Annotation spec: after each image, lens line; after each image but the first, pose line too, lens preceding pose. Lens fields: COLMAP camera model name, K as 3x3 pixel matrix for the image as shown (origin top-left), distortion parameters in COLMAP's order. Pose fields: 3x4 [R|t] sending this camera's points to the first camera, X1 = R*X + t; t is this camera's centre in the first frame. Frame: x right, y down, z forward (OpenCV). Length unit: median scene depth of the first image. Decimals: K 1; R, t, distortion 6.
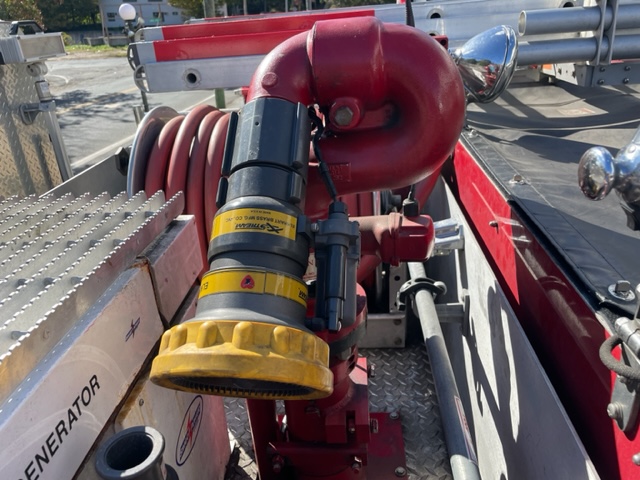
lens RADIAL K [[486.1, 0, 322.6], [0, 486.1, 239.2], [0, 0, 1]] dist [0.099707, -0.129505]
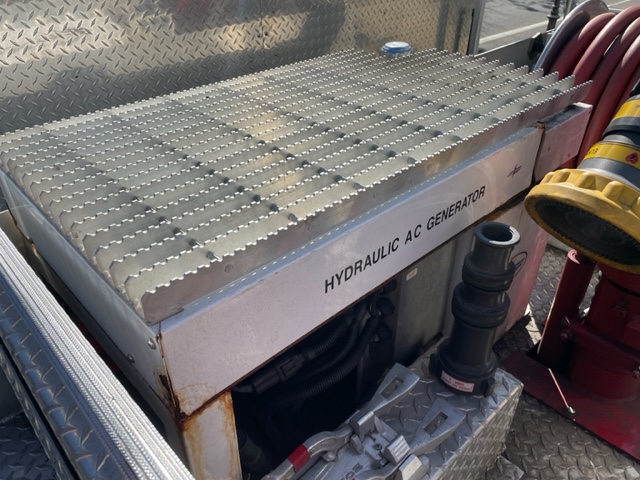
lens RADIAL K [[486.1, 0, 322.6], [0, 486.1, 239.2], [0, 0, 1]] dist [0.099707, -0.129505]
pose [[0.730660, 0.427601, -0.532253, 0.022157], [-0.314542, 0.902745, 0.293453, 0.125445], [0.605970, -0.046998, 0.794098, -0.388304]]
